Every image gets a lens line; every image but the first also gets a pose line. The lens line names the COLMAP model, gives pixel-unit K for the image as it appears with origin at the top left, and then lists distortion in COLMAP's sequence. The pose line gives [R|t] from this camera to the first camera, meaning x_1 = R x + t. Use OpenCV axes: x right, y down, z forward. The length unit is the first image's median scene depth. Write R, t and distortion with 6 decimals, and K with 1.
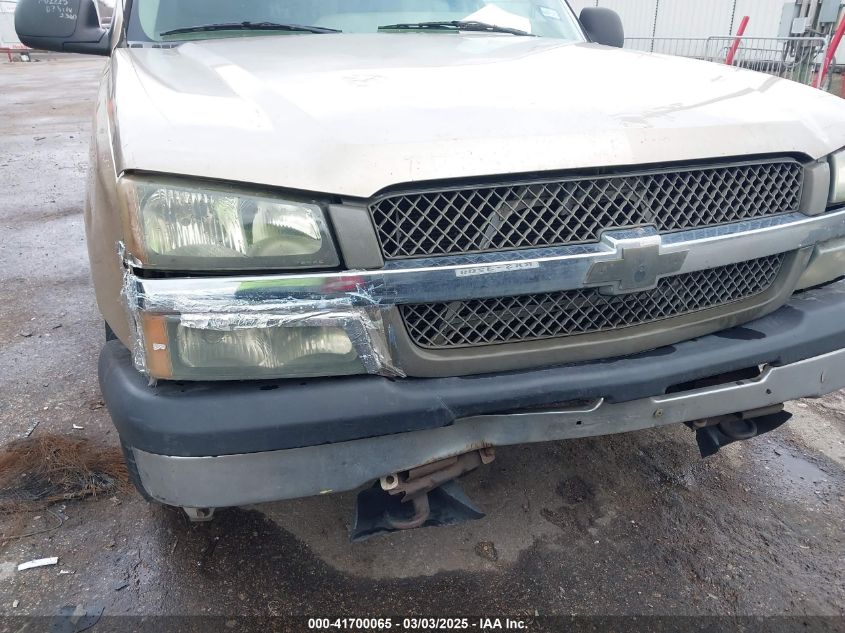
lens RADIAL K [[684.4, 0, 422.5], [0, 684.4, 316.5], [0, 0, 1]] dist [0.001458, -0.003251]
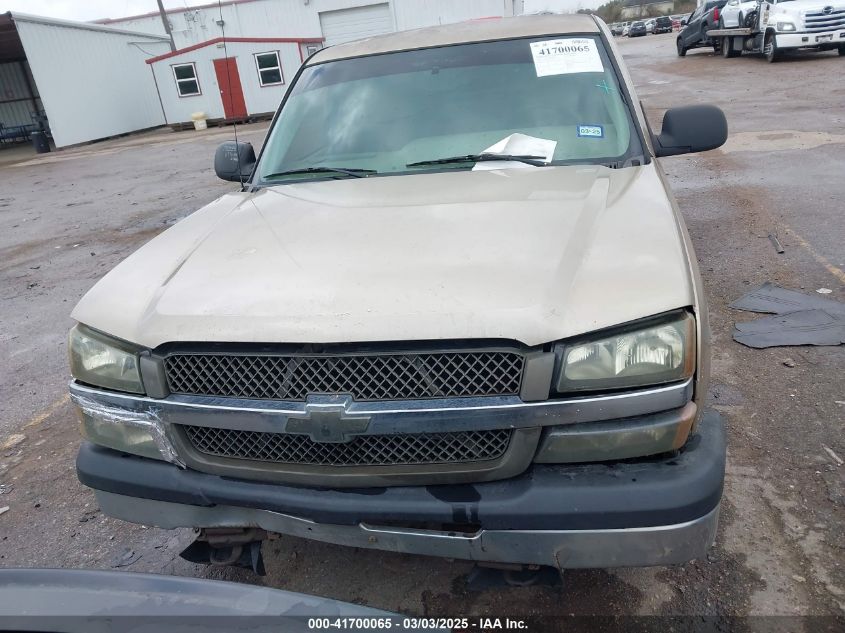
lens RADIAL K [[667.6, 0, 422.5], [0, 667.6, 316.5], [0, 0, 1]] dist [0.005281, 0.002749]
pose [[0.839527, 0.110594, -0.531943, 1.160962], [-0.111909, 0.993269, 0.029888, -0.348787], [0.531668, 0.034437, 0.846252, 0.005812]]
